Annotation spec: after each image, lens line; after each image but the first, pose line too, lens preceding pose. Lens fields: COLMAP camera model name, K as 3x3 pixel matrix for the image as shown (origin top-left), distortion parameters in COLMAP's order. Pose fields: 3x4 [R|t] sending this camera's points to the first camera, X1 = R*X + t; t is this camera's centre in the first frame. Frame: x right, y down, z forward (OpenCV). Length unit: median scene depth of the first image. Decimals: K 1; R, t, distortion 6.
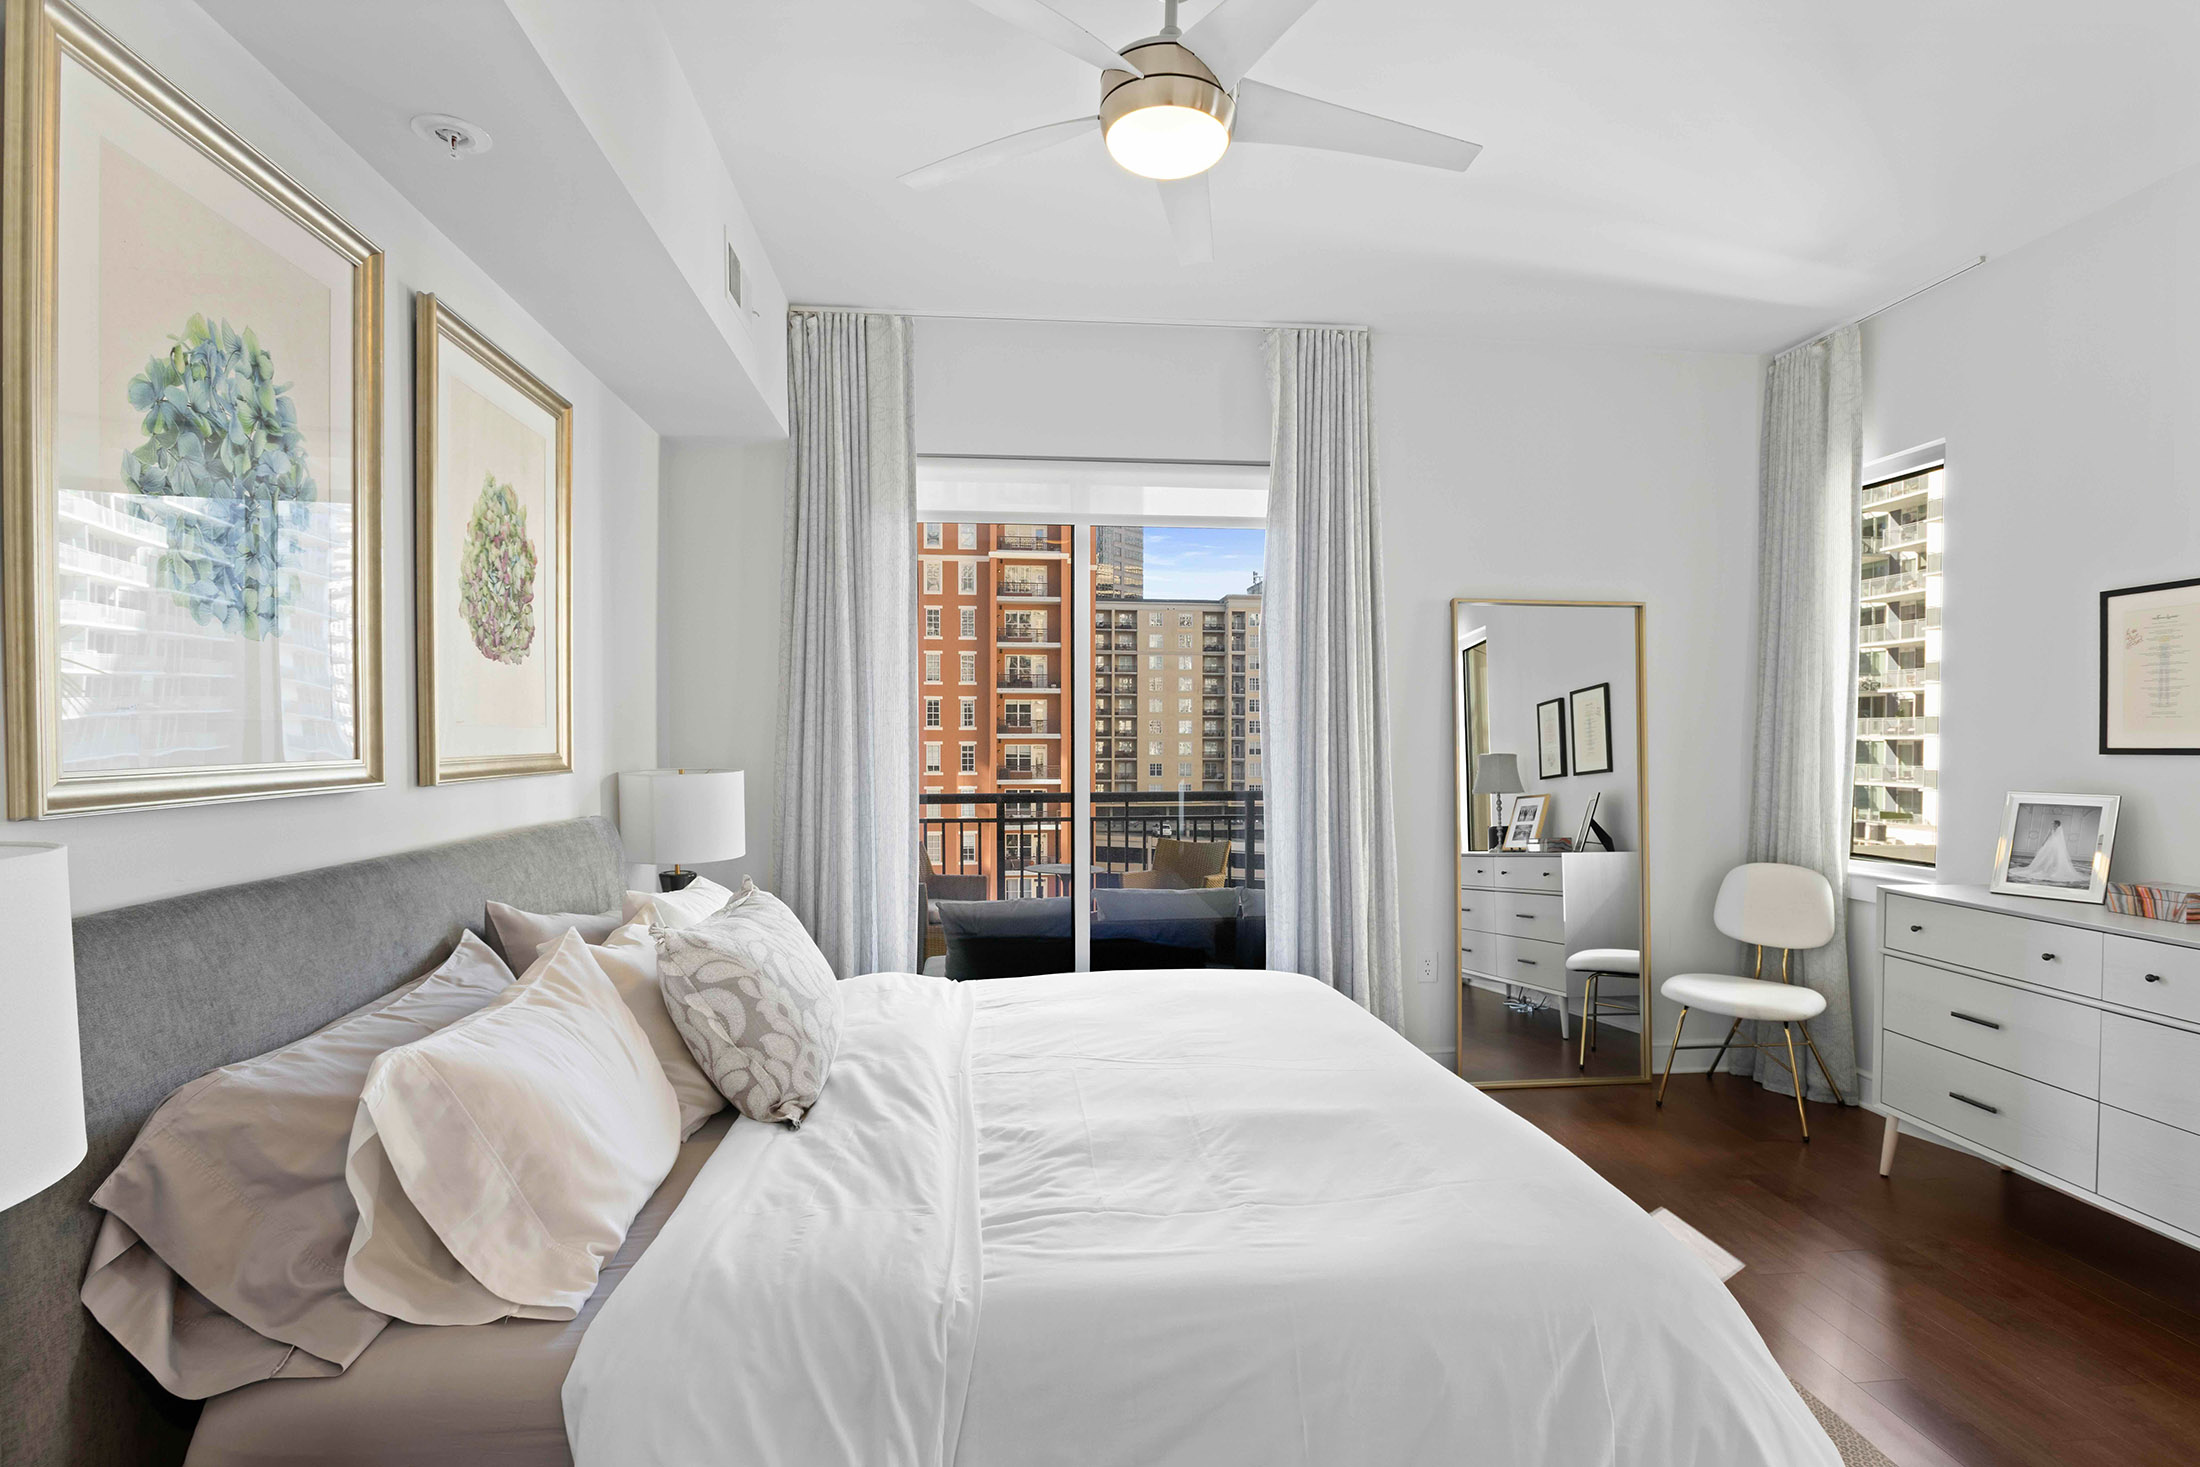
lens RADIAL K [[1079.4, 0, 1107.0], [0, 1079.4, 761.4], [0, 0, 1]] dist [-0.010507, 0.000509]
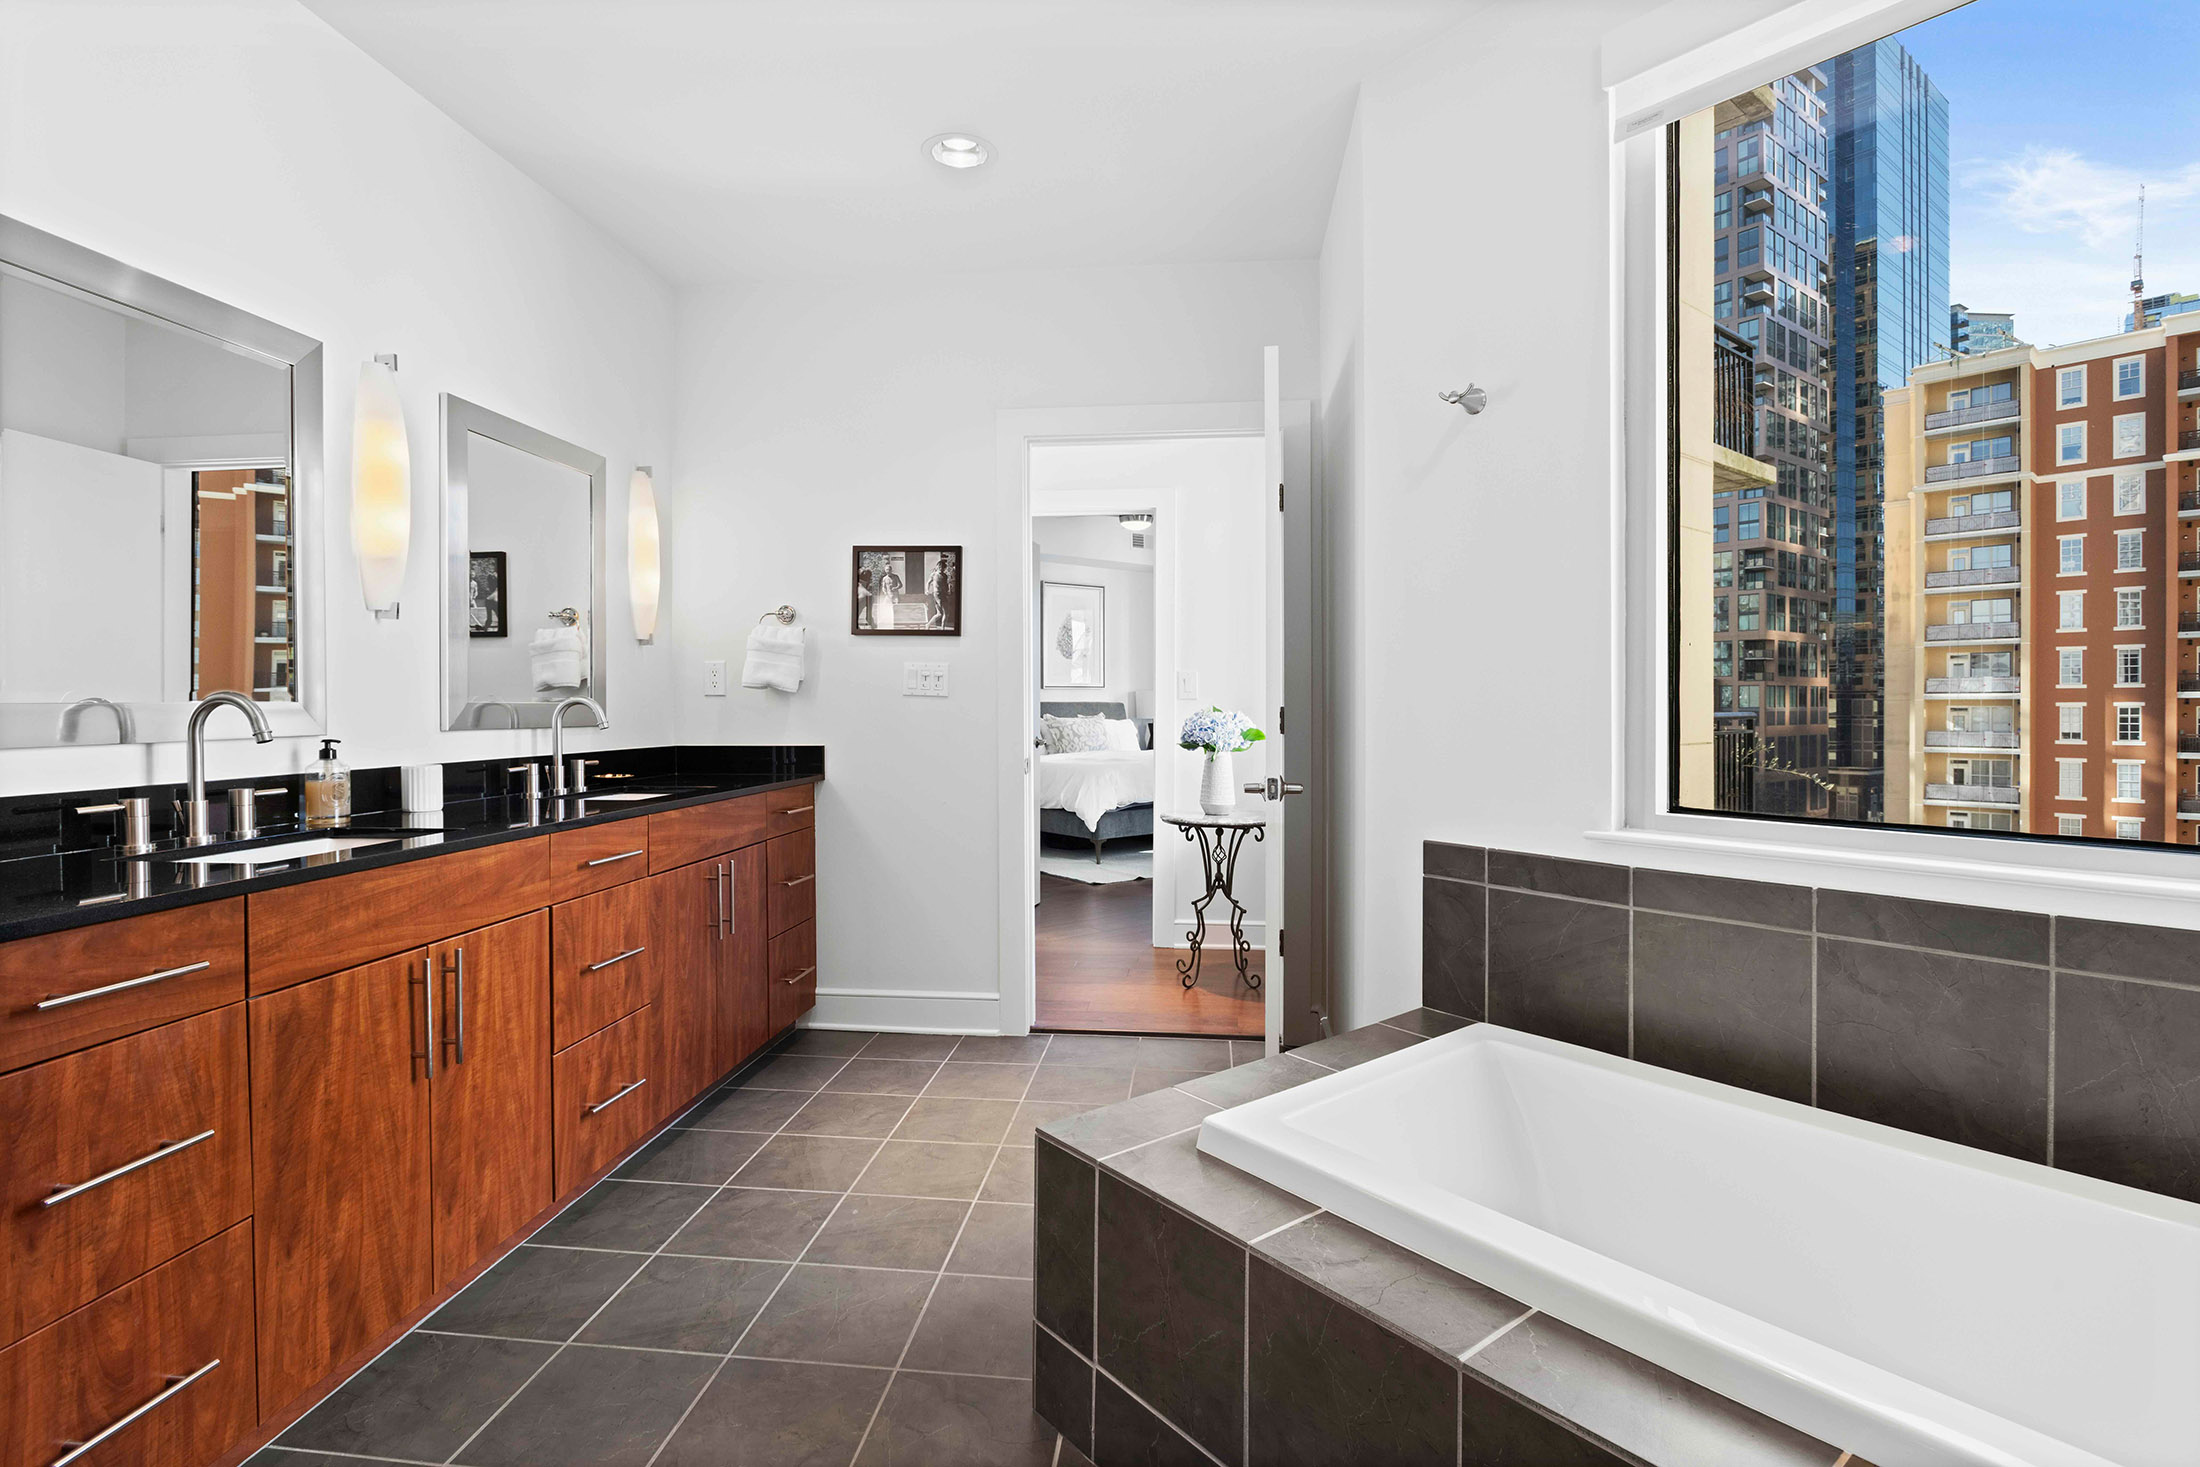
lens RADIAL K [[1042.1, 0, 1090.2], [0, 1042.1, 716.6], [0, 0, 1]] dist [-0.003679, -0.004419]
pose [[0.537288, 0.005913, -0.843378, 0.099391], [-0.014562, 0.999891, -0.002267, 0.004647], [0.843273, 0.013500, 0.537316, -0.036675]]
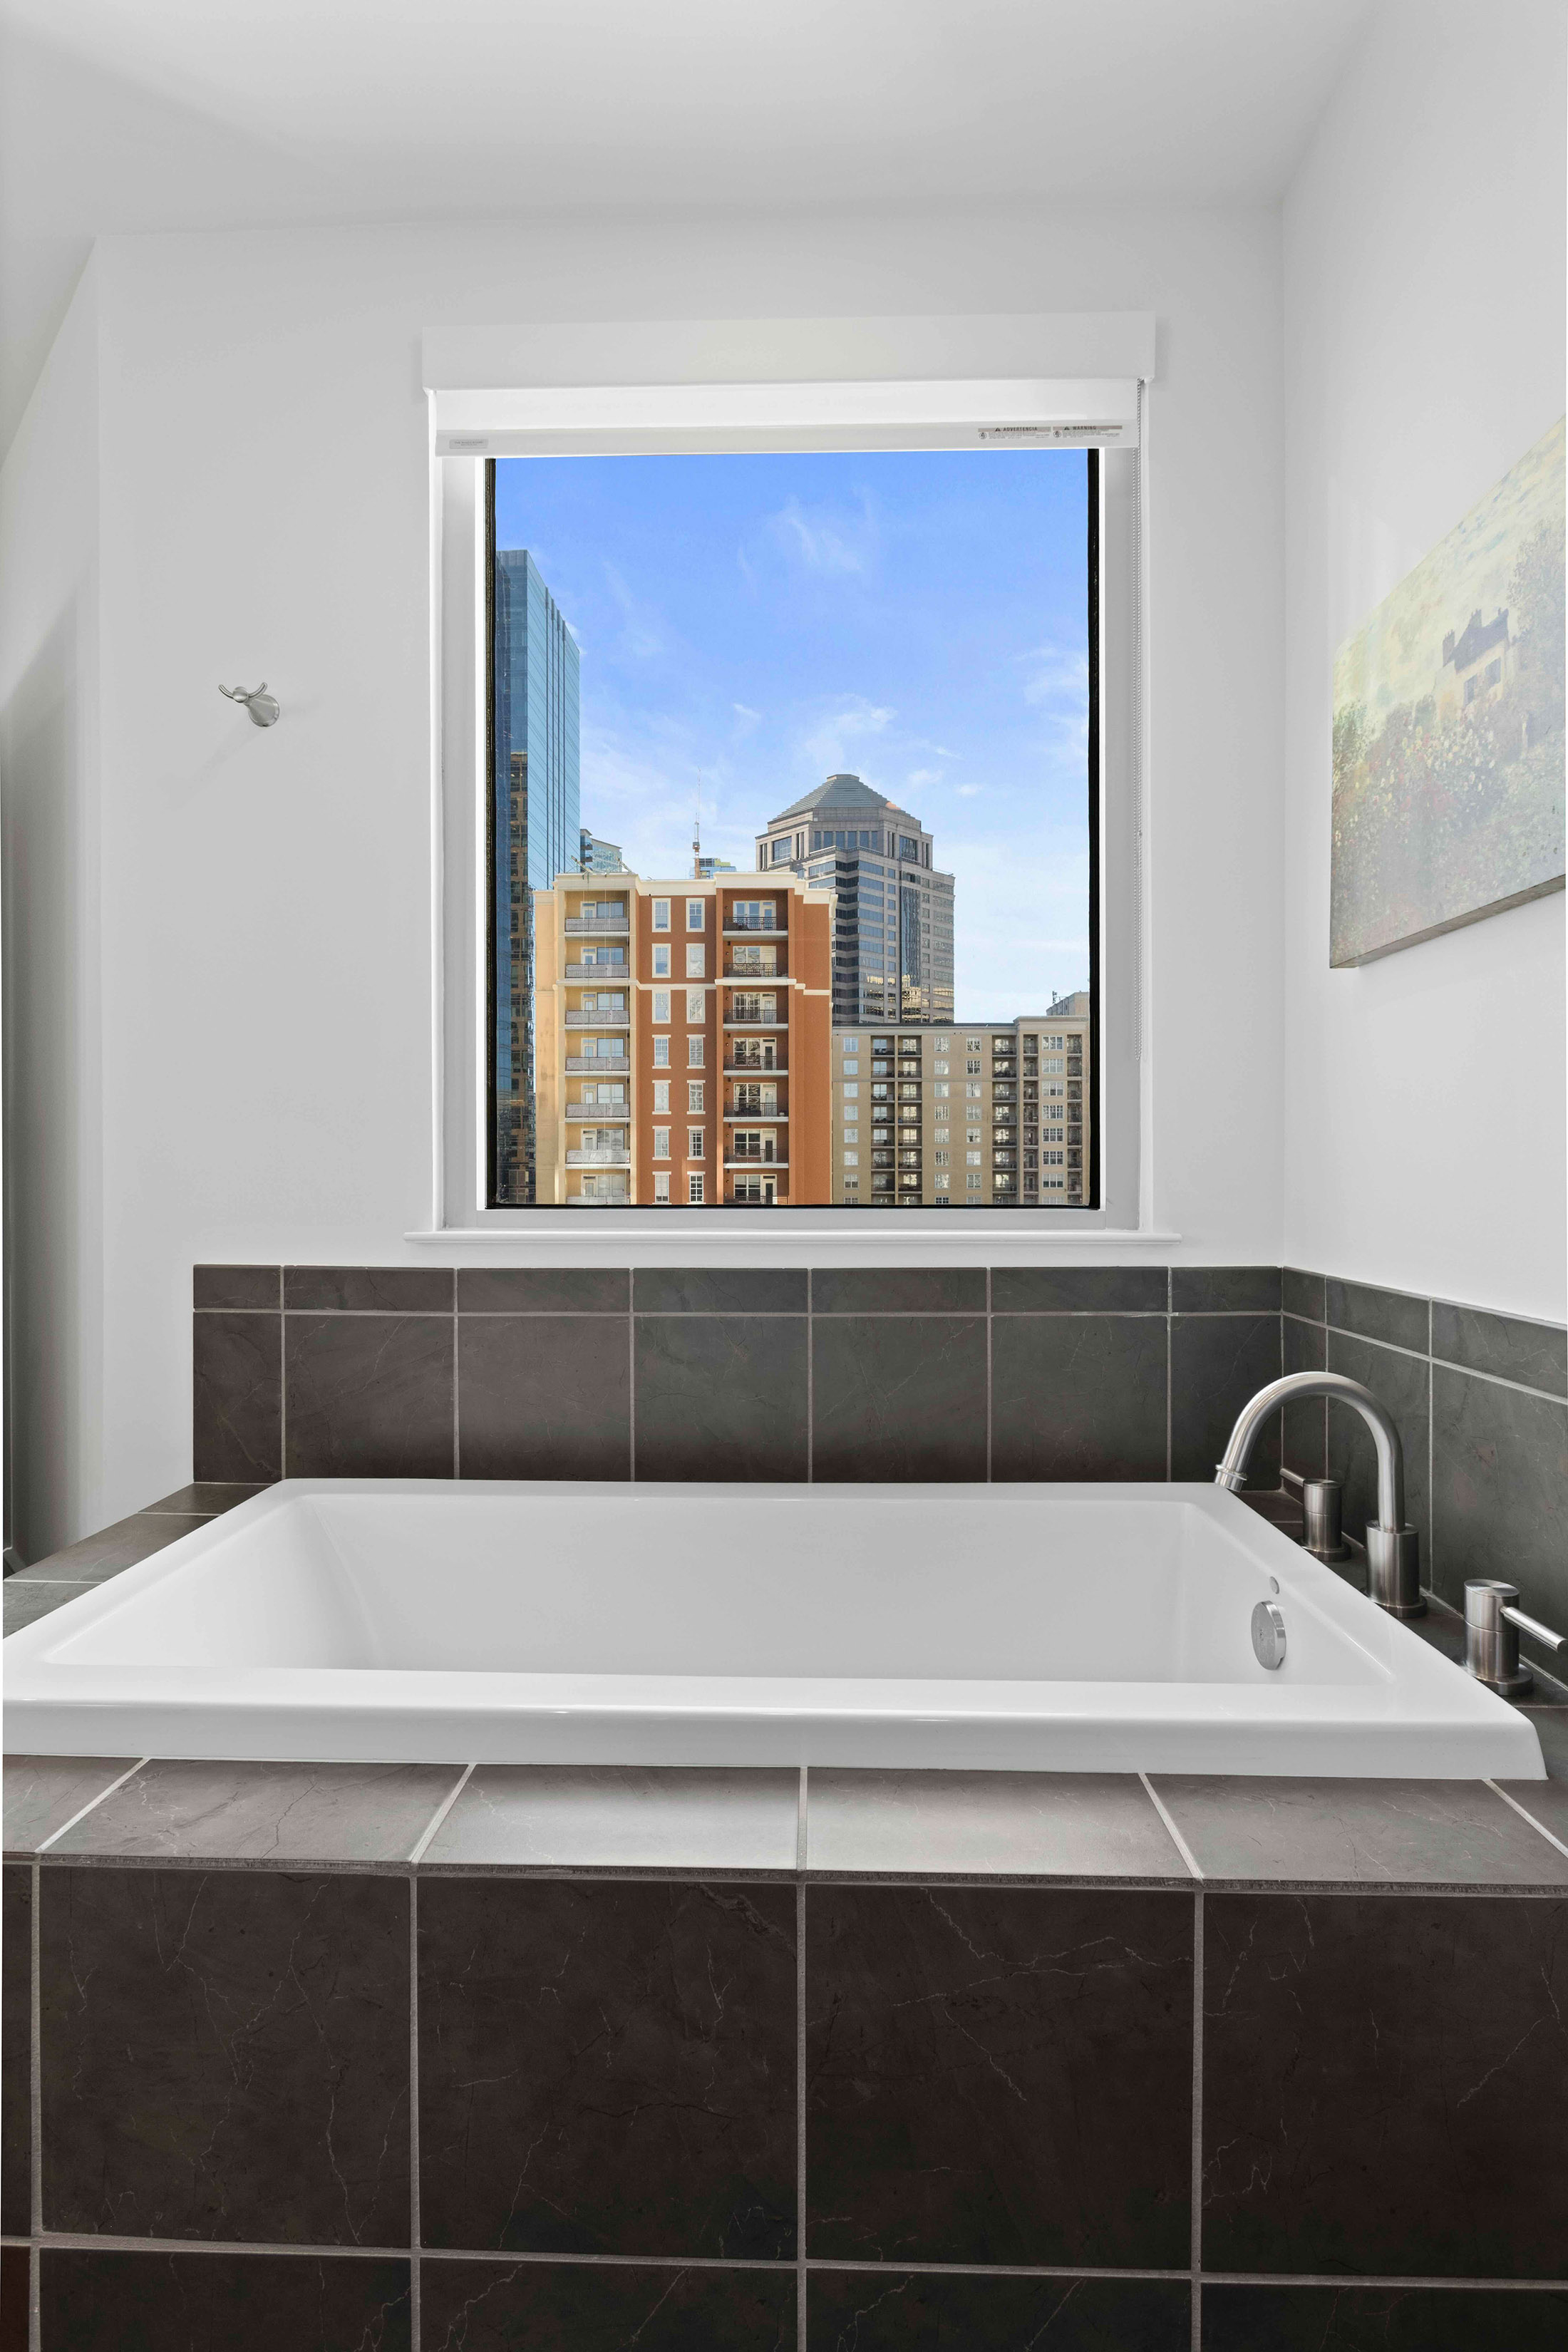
lens RADIAL K [[1154.0, 0, 784.0], [0, 1154.0, 1176.0], [0, 0, 1]] dist [-0.010507, 0.000509]
pose [[0.990705, -0.003103, -0.135990, 0.095553], [0.000454, 0.999810, -0.019504, 0.006570], [0.136024, 0.019261, 0.990518, -0.035745]]
